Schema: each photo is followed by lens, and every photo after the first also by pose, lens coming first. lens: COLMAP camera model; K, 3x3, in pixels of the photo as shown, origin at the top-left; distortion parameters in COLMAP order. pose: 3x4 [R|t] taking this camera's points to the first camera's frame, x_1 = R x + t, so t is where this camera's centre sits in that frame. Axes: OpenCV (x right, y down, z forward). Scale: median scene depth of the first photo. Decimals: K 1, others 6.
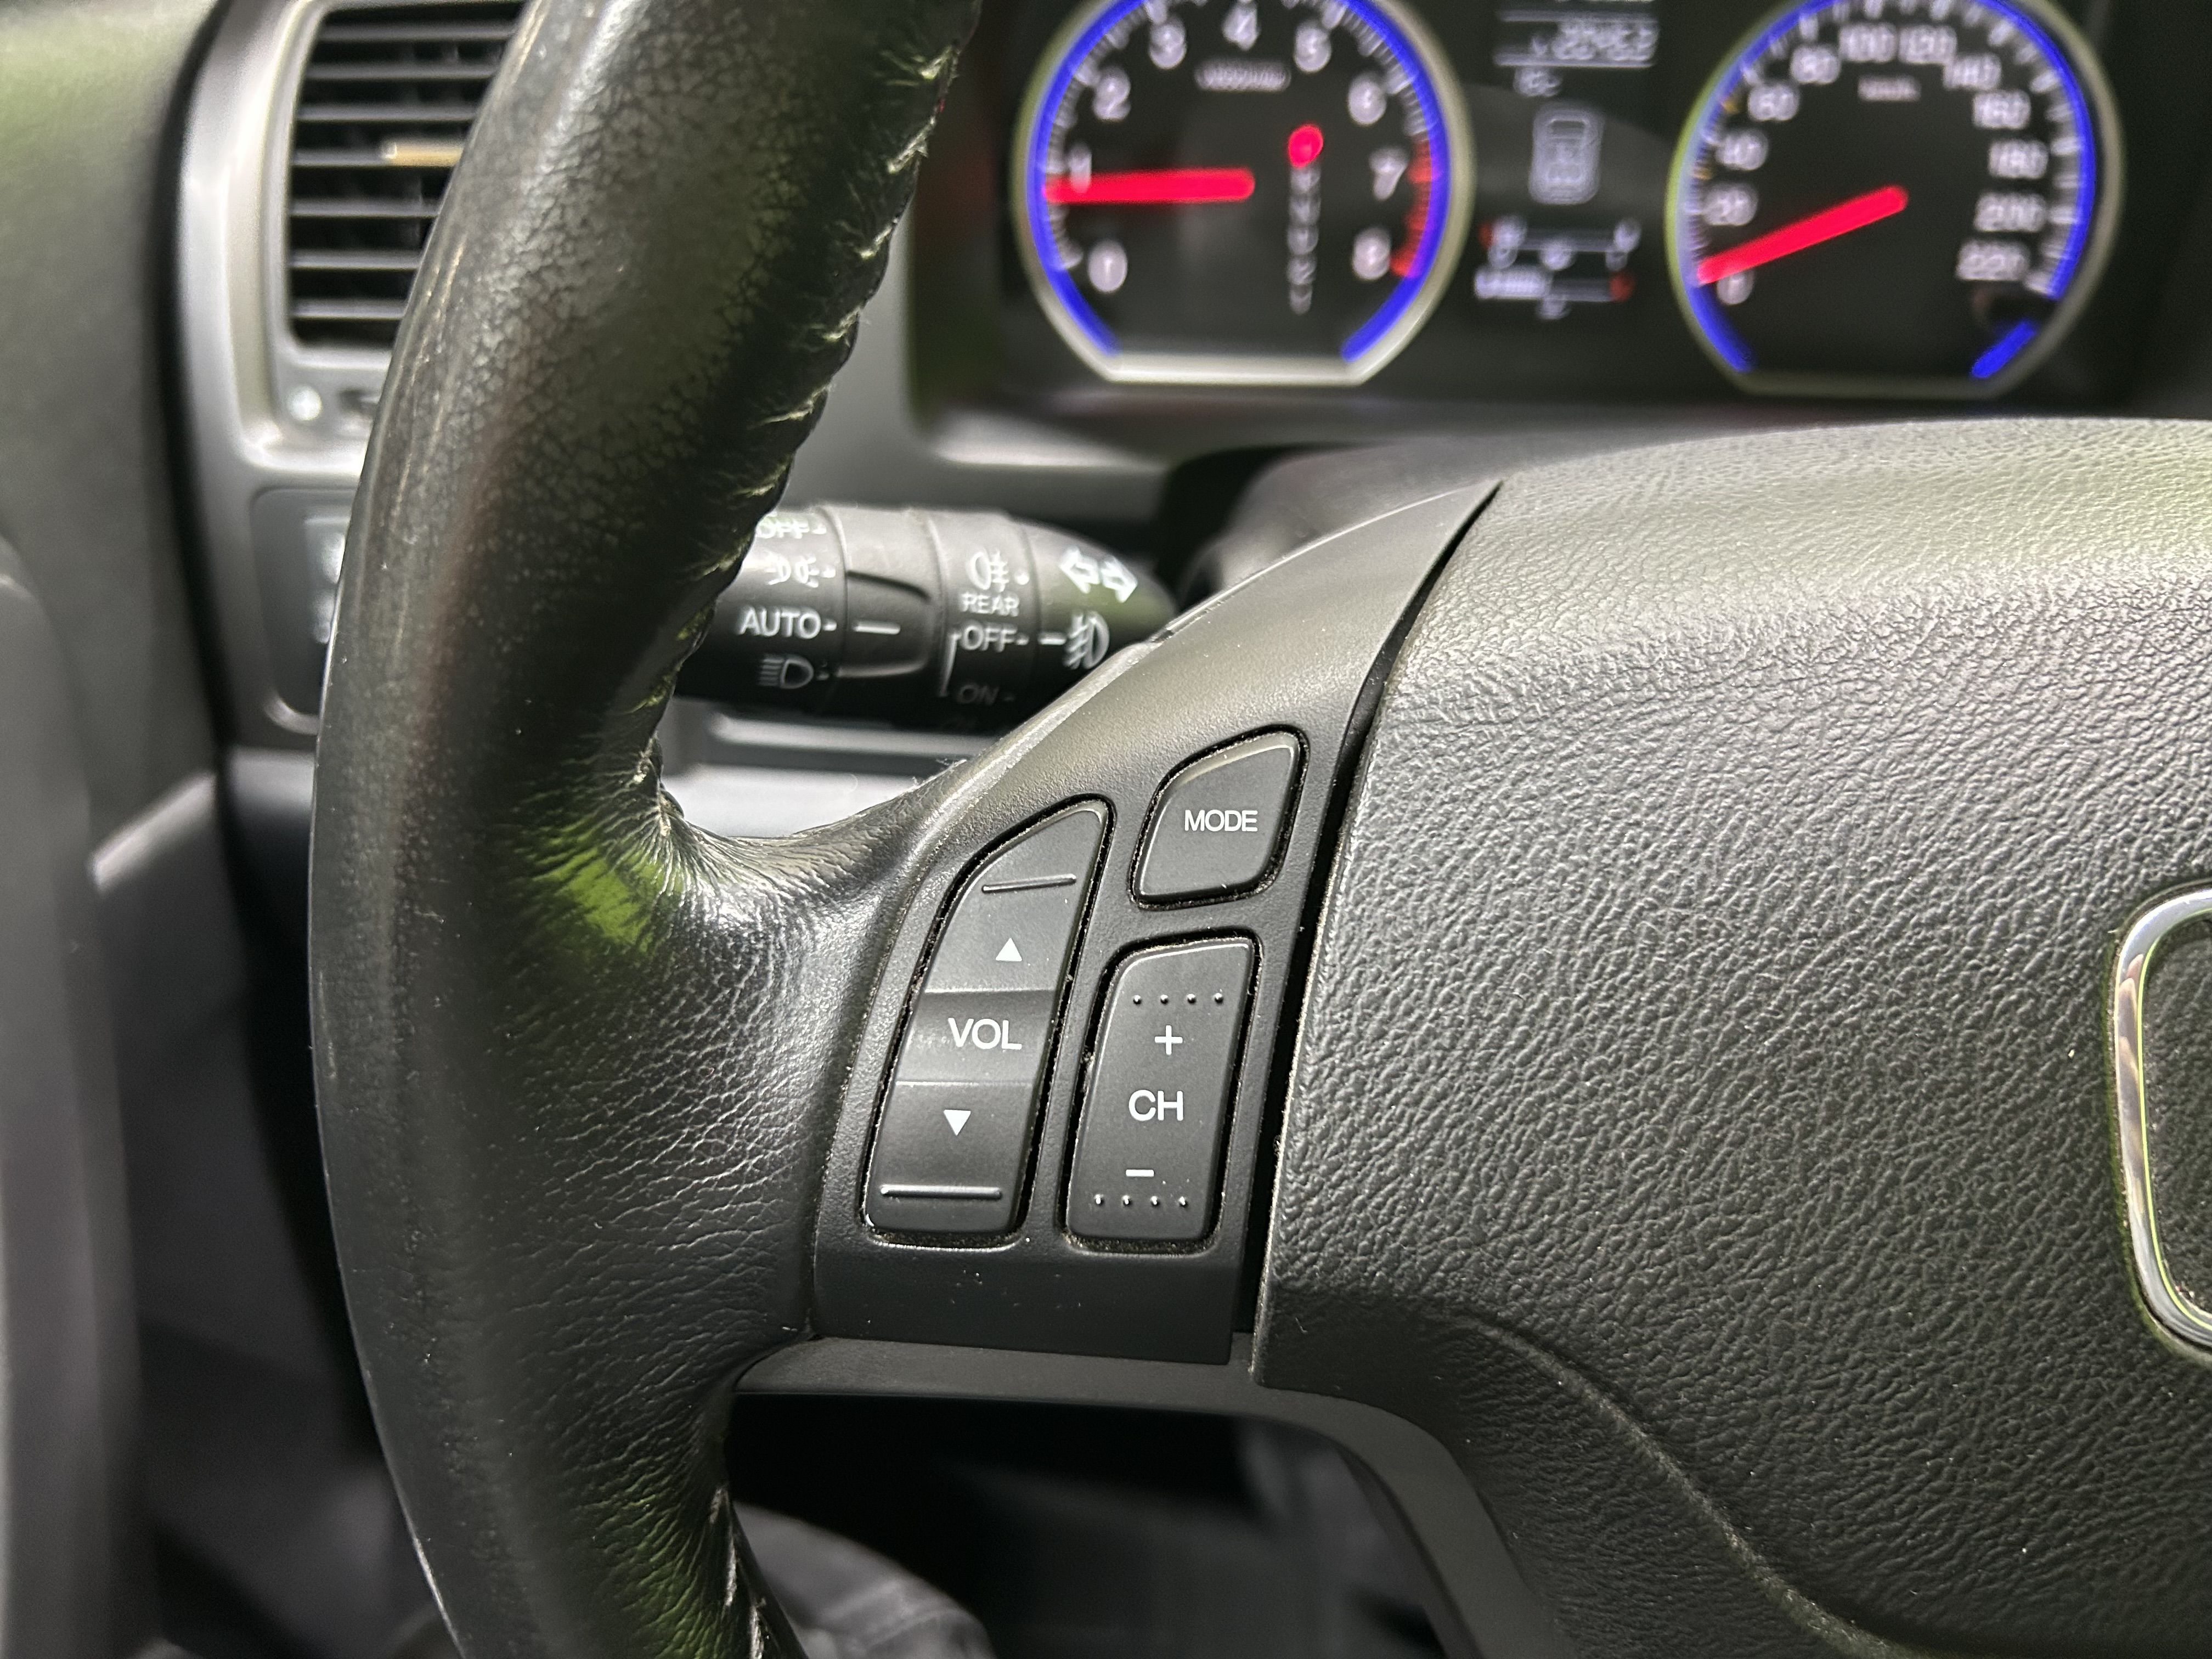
lens RADIAL K [[1792.6, 0, 1106.0], [0, 1792.6, 829.5], [0, 0, 1]] dist [-0.006700, -0.007175]
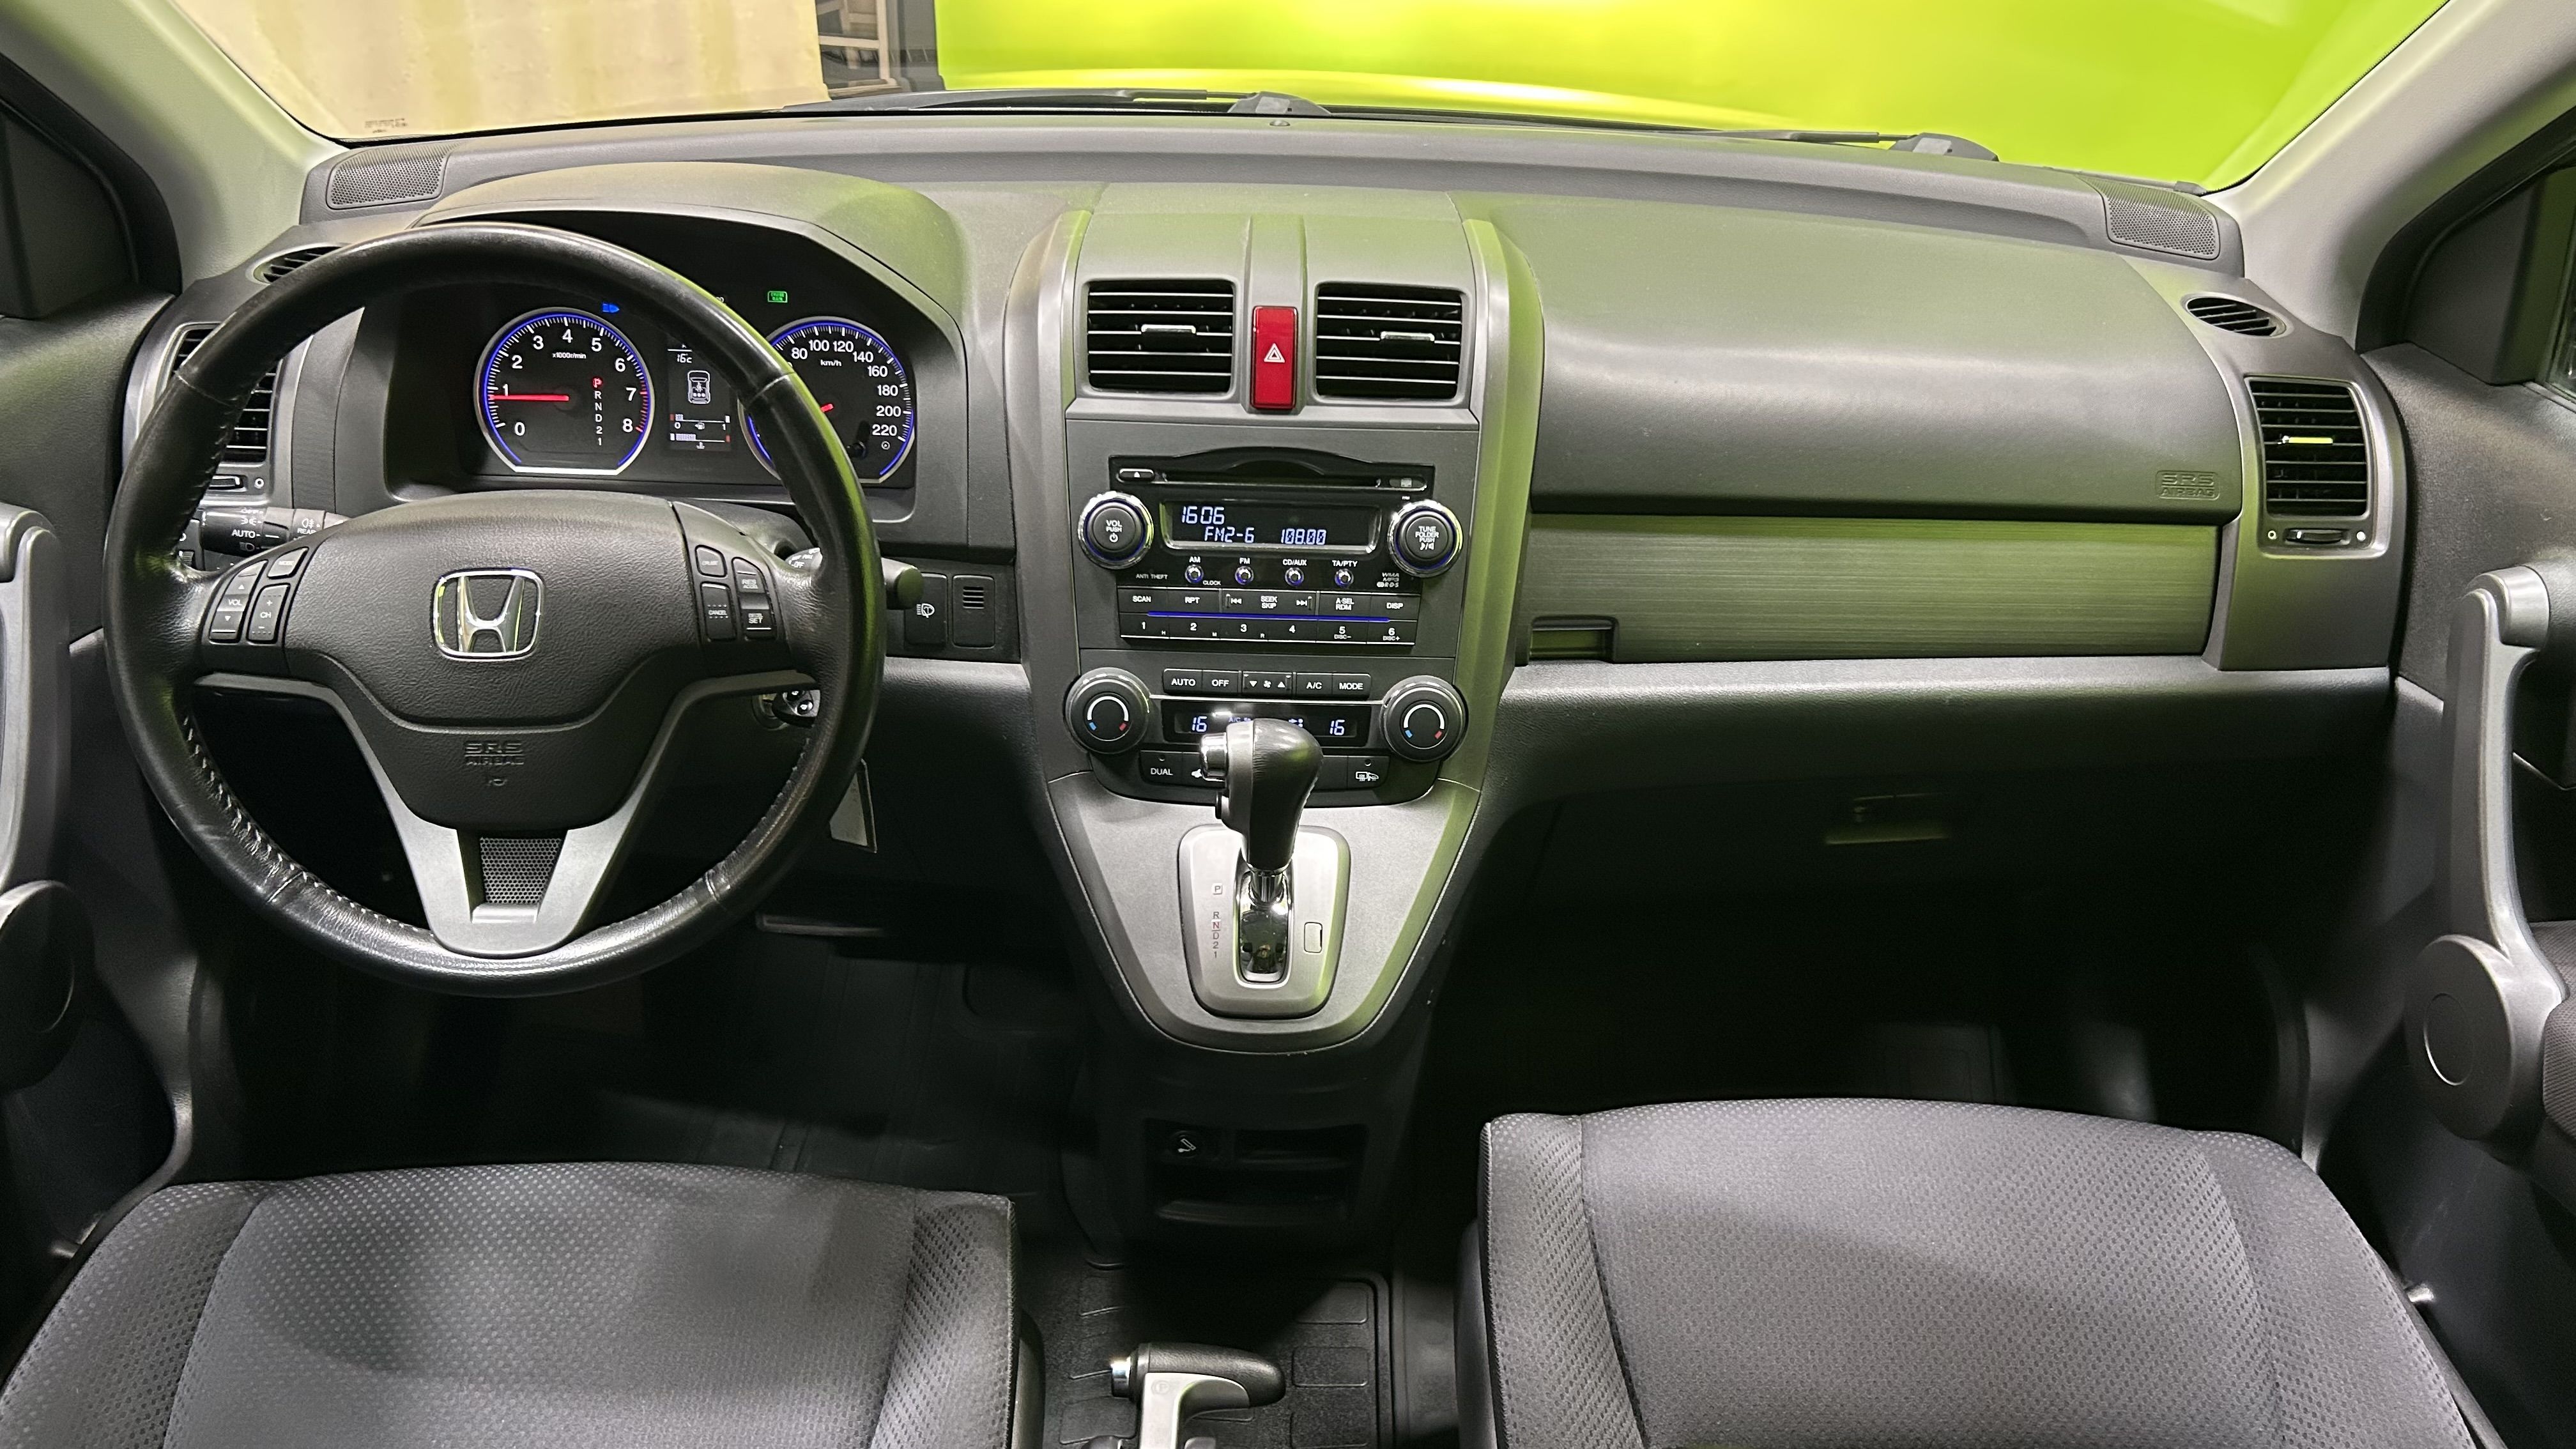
lens RADIAL K [[1878.2, 0, 1288.0], [0, 1878.2, 724.5], [0, 0, 1]] dist [-0.000366, 0.001720]
pose [[0.999304, 0.006555, 0.036715, 0.988119], [-0.002673, 0.994490, -0.104802, 0.365432], [-0.037199, 0.104630, 0.993815, -1.592806]]
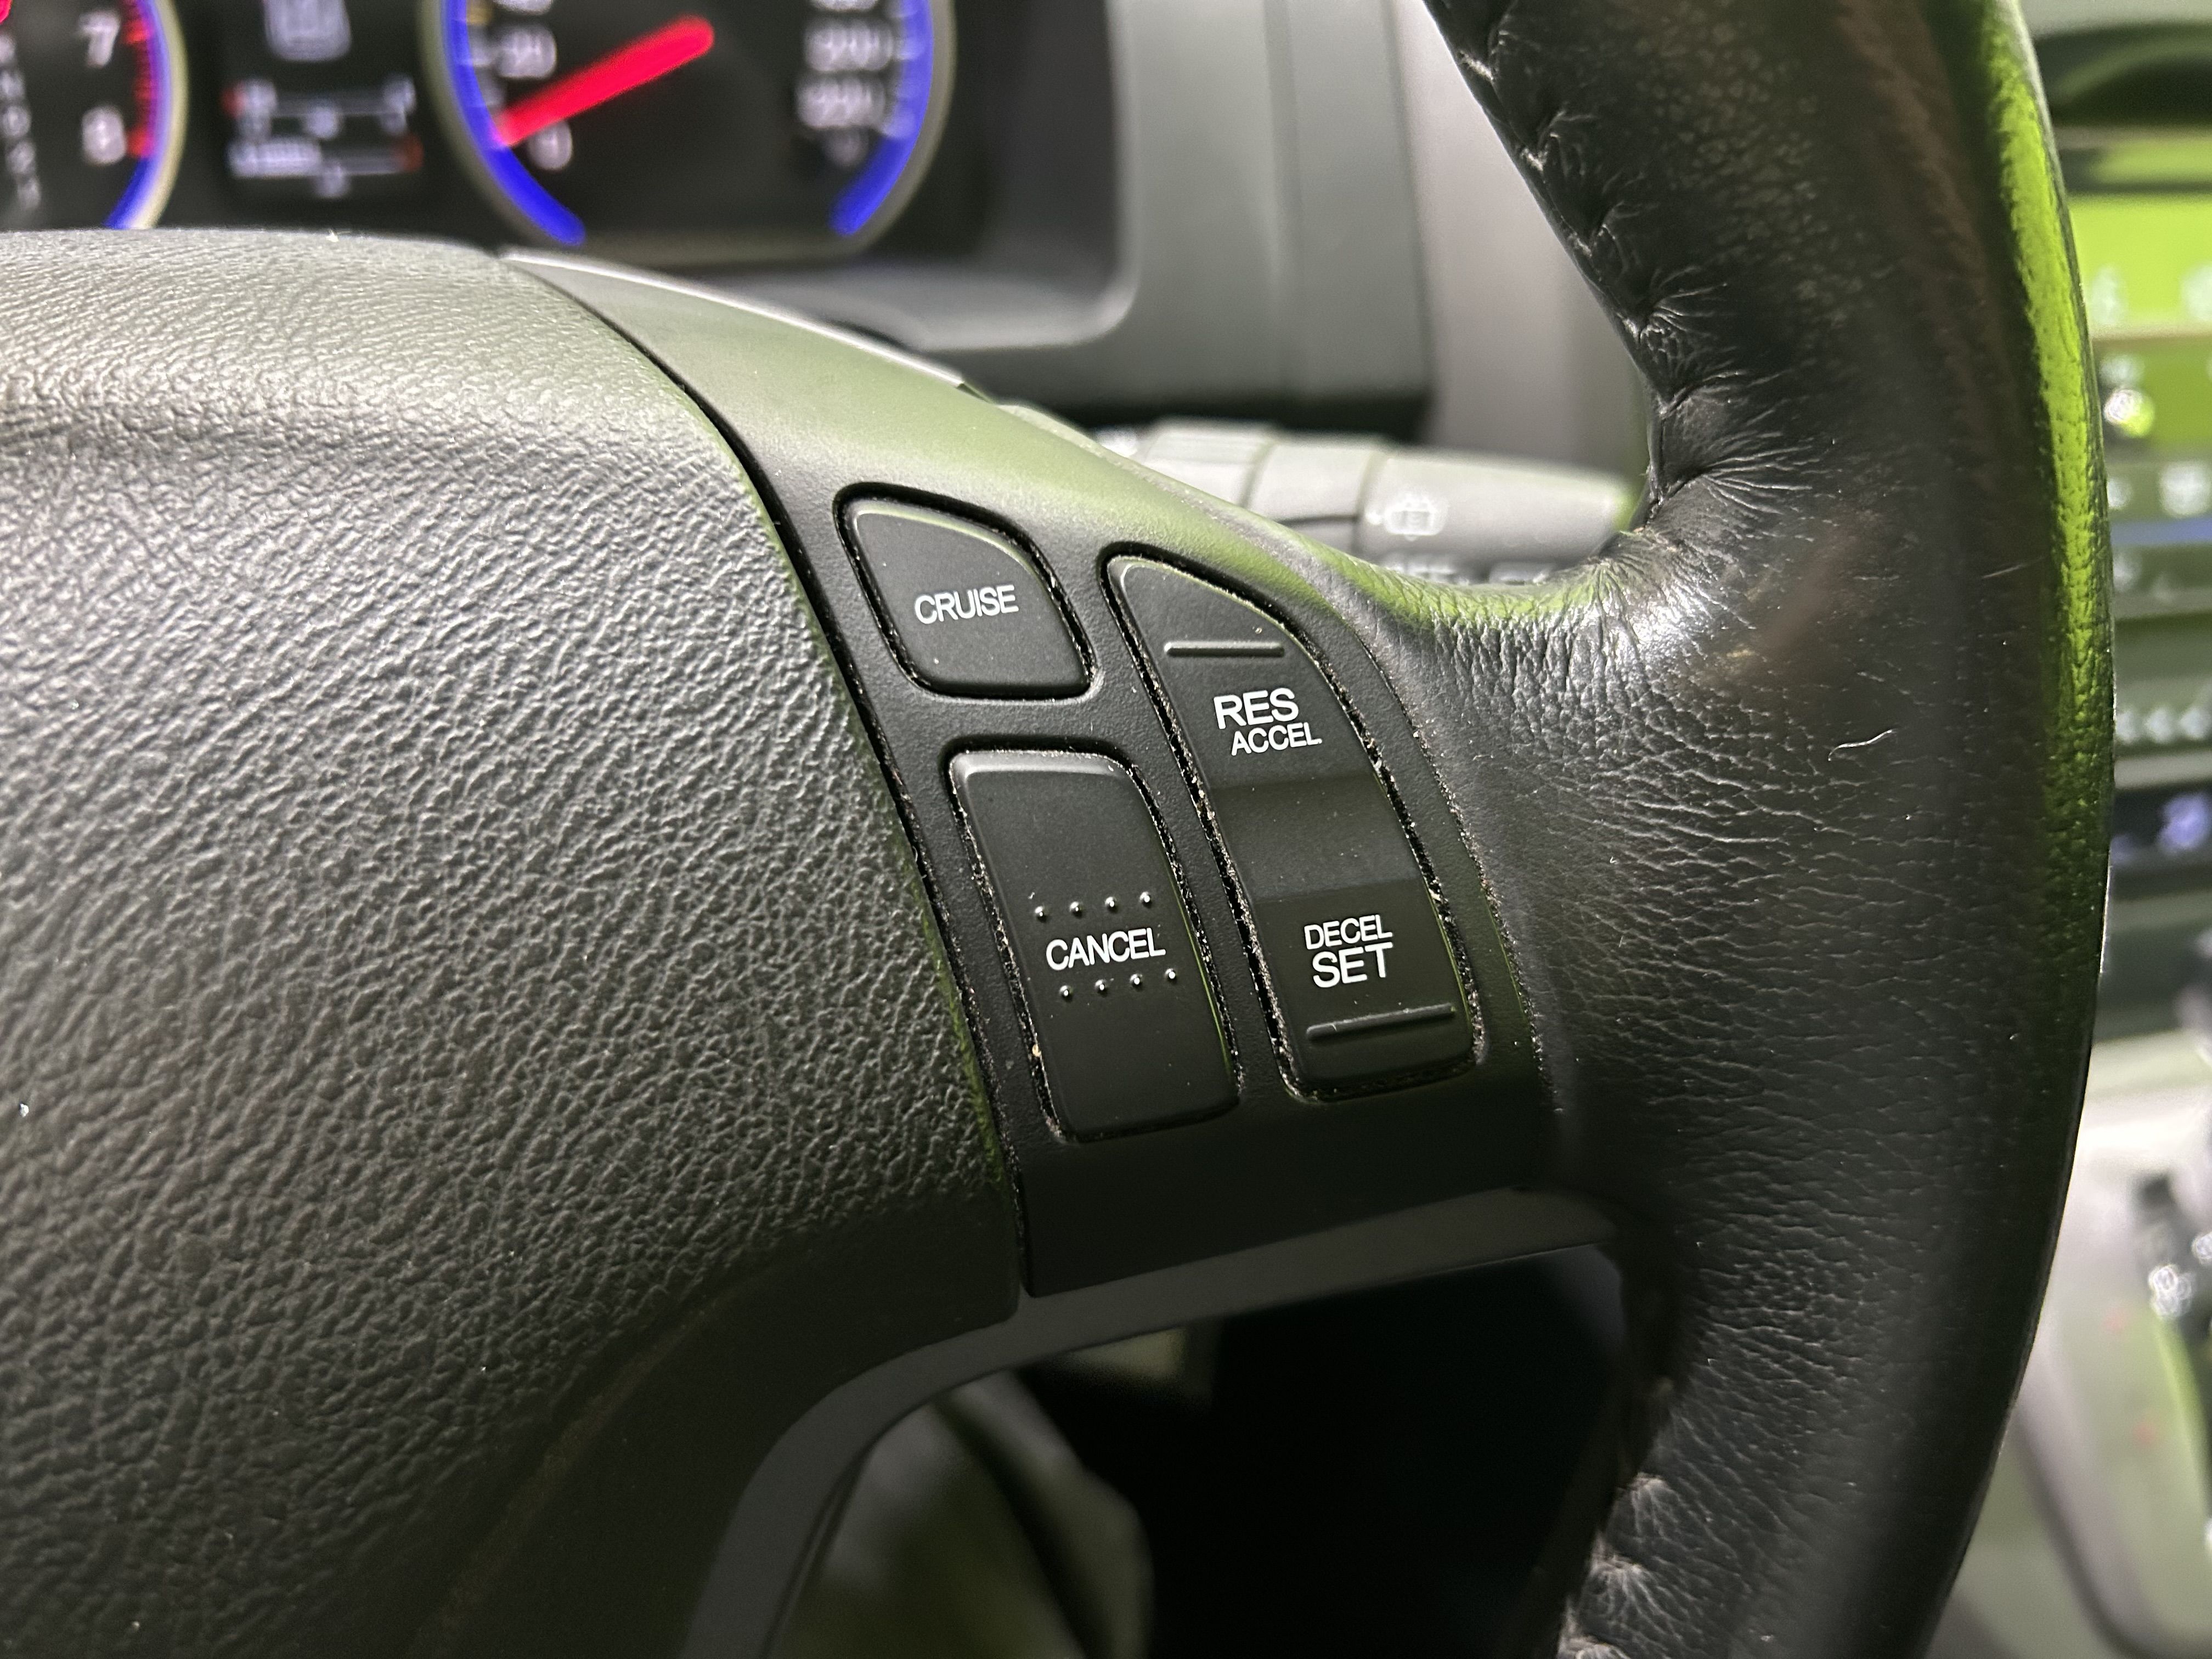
lens RADIAL K [[1792.6, 0, 1106.0], [0, 1792.6, 829.5], [0, 0, 1]] dist [-0.006700, -0.007175]
pose [[0.975136, -0.119623, 0.186549, 0.426373], [0.112139, 0.992423, 0.050203, 0.020080], [-0.191141, -0.028035, 0.981162, 0.068940]]
